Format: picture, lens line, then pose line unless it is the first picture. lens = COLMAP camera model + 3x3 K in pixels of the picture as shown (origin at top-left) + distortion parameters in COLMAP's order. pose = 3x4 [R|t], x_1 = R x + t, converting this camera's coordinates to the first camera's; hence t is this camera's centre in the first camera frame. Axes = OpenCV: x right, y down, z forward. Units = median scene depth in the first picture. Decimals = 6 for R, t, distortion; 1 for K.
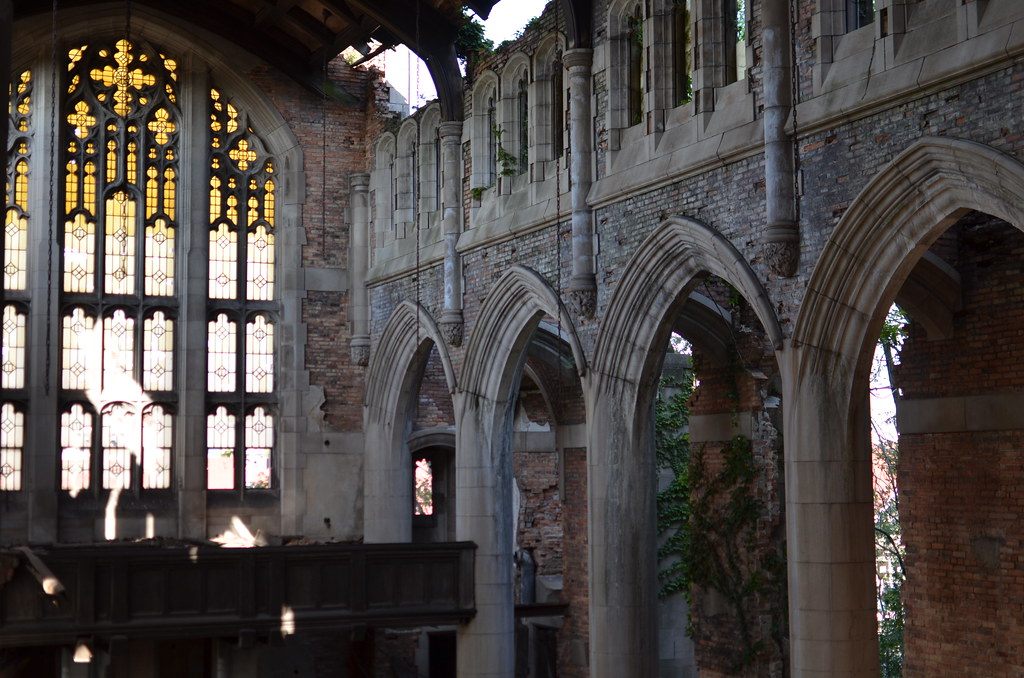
lens RADIAL K [[1527.2, 0, 517.1], [0, 1527.2, 338.5], [0, 0, 1]] dist [-0.003199, 0.000000]
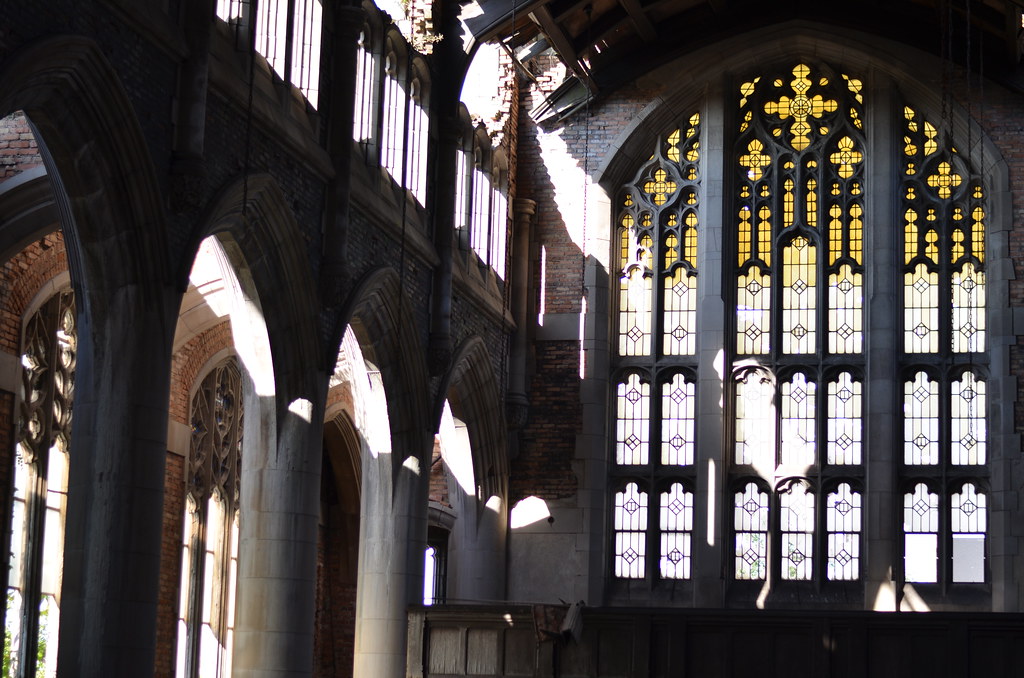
lens RADIAL K [[2213.0, 0, 521.0], [0, 2213.0, 333.0], [0, 0, 1]] dist [-0.099133, 0.000000]
pose [[0.791321, -0.081430, -0.605954, 0.373122], [0.016687, 0.993598, -0.111730, 0.096106], [0.611173, 0.078303, 0.787614, -0.077036]]
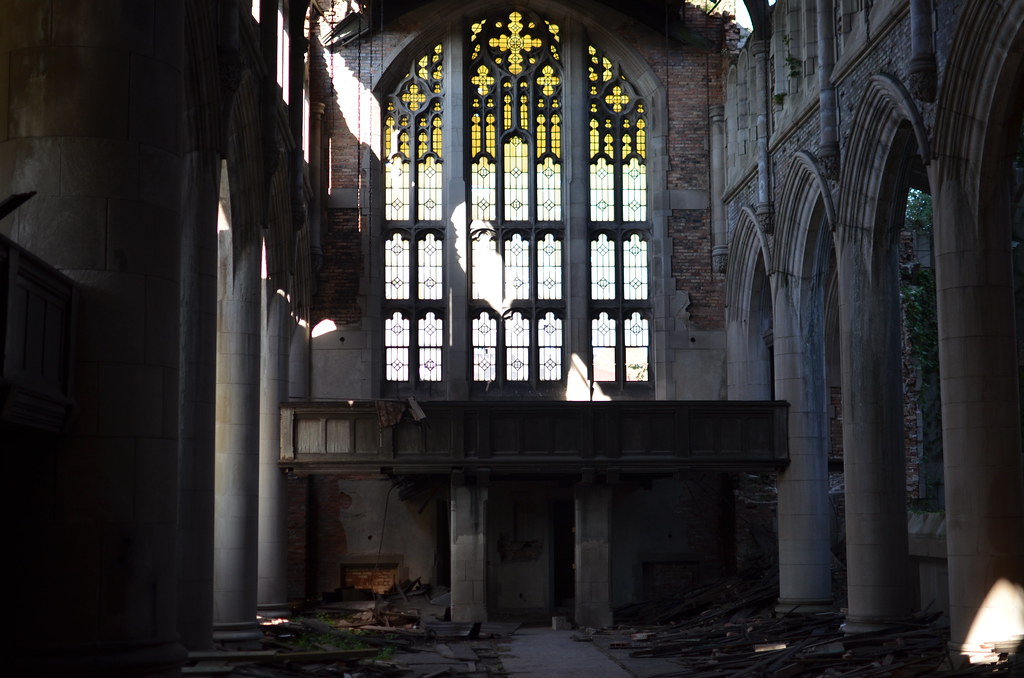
lens RADIAL K [[1527.2, 0, 512.1], [0, 1527.2, 334.8], [0, 0, 1]] dist [-0.003199, 0.000000]
pose [[0.929835, -0.039672, -0.365831, 0.176042], [0.032192, 0.999130, -0.026526, 0.093773], [0.366565, 0.012887, 0.930303, -0.125182]]
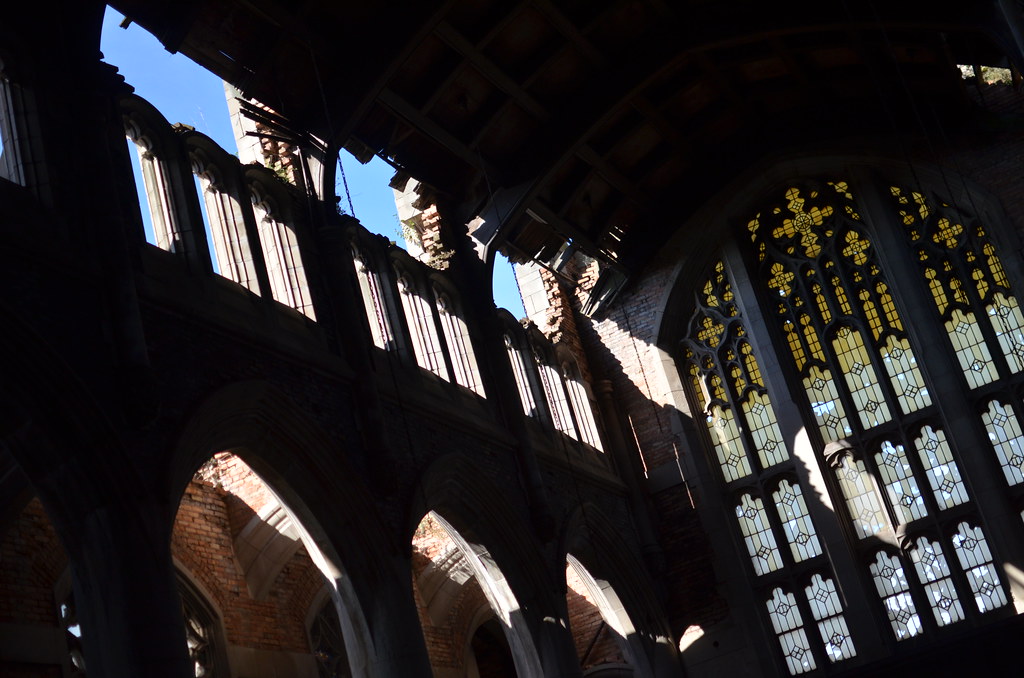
lens RADIAL K [[1527.2, 0, 516.5], [0, 1527.2, 338.7], [0, 0, 1]] dist [-0.003199, 0.000000]
pose [[0.614219, -0.435616, -0.658008, 0.248008], [0.316465, 0.899818, -0.300295, 0.136172], [0.722901, -0.023789, 0.690542, 0.189288]]
